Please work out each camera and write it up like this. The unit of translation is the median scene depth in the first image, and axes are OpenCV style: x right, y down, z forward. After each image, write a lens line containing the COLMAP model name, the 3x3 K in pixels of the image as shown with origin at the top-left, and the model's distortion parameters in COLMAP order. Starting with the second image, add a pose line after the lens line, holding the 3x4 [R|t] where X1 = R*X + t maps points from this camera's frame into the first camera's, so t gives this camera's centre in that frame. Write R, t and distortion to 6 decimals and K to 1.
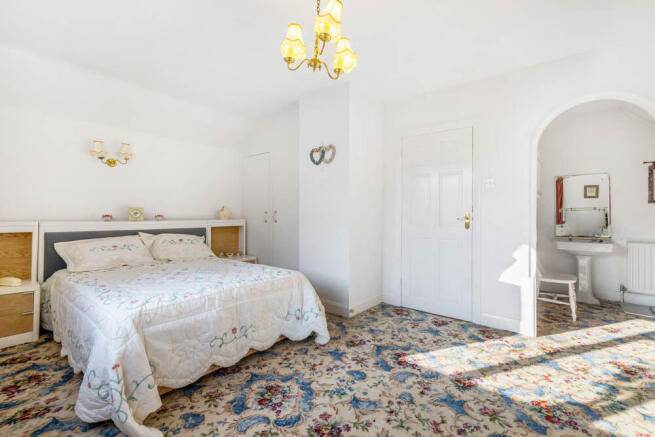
lens RADIAL K [[282.1, 0, 330.1], [0, 282.1, 211.9], [0, 0, 1]] dist [0.001937, 0.000078]
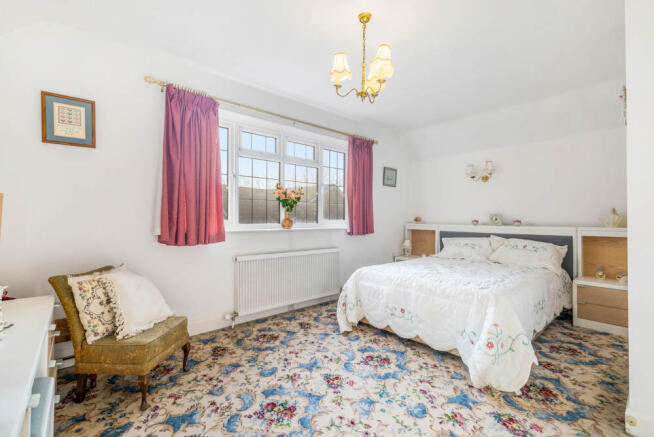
lens RADIAL K [[281.7, 0, 329.6], [0, 281.7, 211.9], [0, 0, 1]] dist [0.001937, 0.000078]
pose [[-0.150784, -0.029345, -0.988131, 1.007509], [0.004746, 0.999526, -0.030408, 0.014527], [0.988555, -0.009275, -0.150574, 0.900247]]
